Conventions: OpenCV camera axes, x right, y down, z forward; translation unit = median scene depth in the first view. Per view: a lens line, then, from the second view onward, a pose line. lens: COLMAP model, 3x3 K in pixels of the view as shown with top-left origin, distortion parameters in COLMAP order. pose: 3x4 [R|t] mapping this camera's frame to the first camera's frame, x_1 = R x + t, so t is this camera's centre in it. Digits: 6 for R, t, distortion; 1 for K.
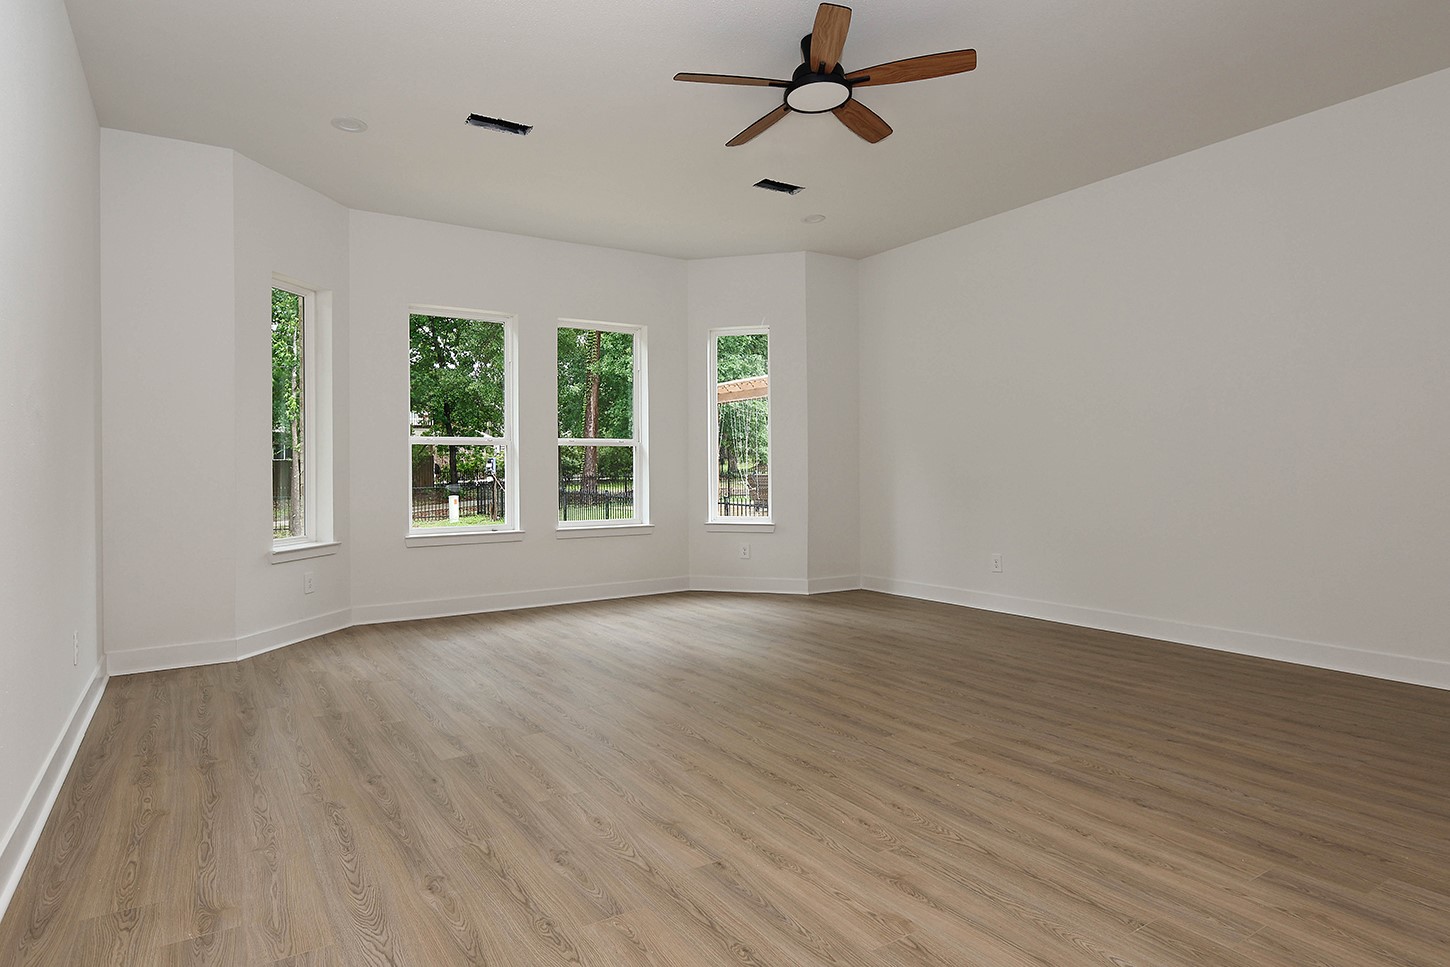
lens RADIAL K [[907.7, 0, 725.0], [0, 907.7, 483.5], [0, 0, 1]] dist [0.005840, -0.049051]
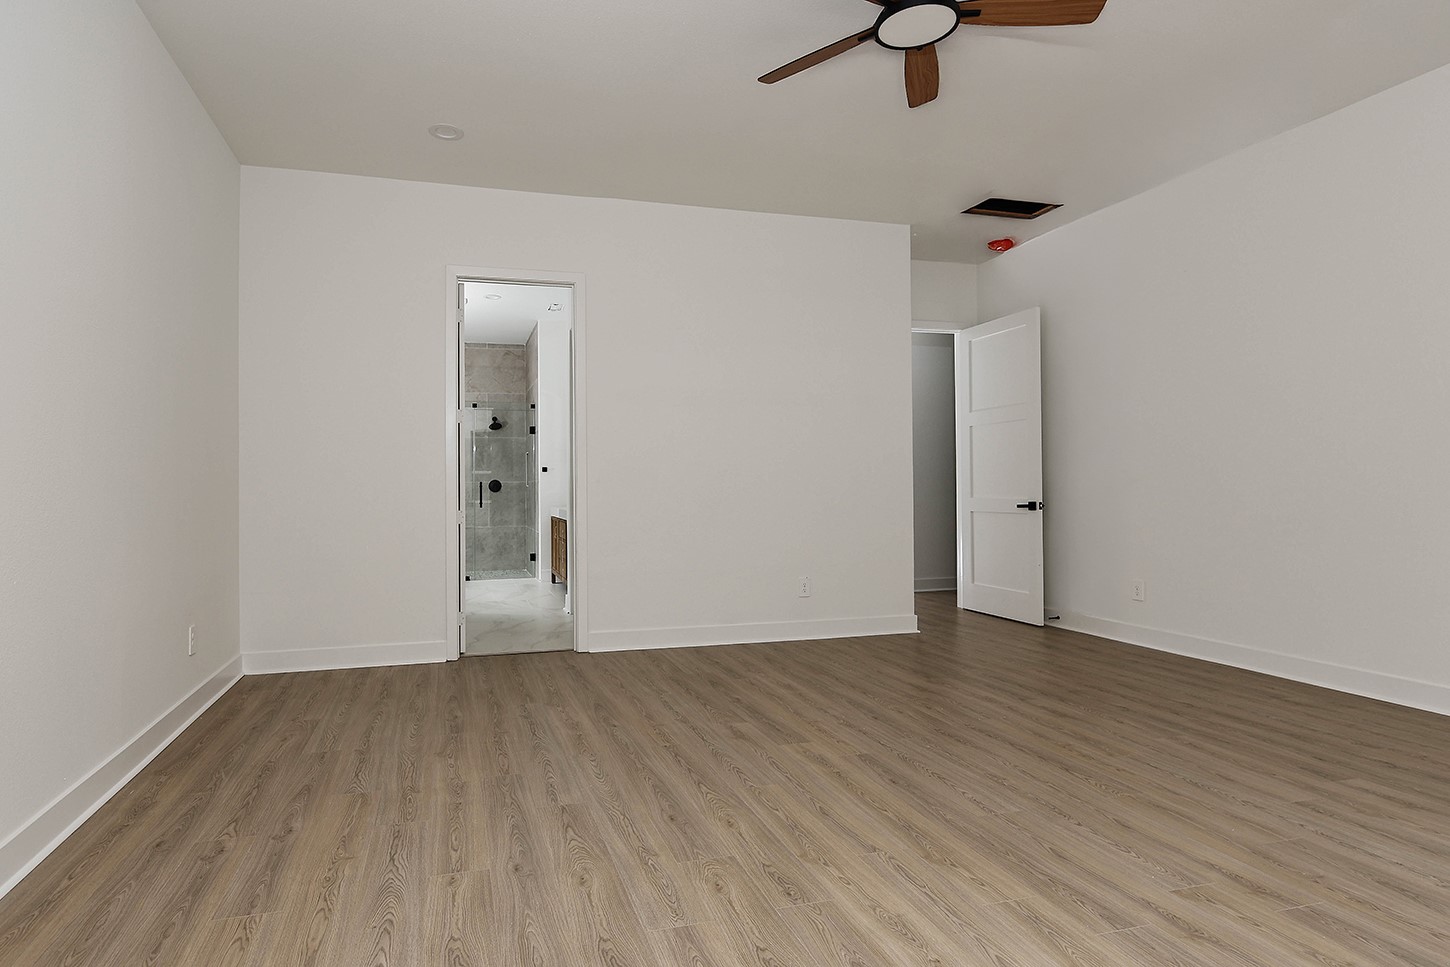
lens RADIAL K [[907.7, 0, 725.0], [0, 907.7, 483.5], [0, 0, 1]] dist [0.005840, -0.049051]
pose [[-0.972204, 0.020660, 0.233220, 0.095541], [0.022786, 0.999720, 0.006427, -0.015958], [-0.233022, 0.011563, -0.972403, 2.020503]]
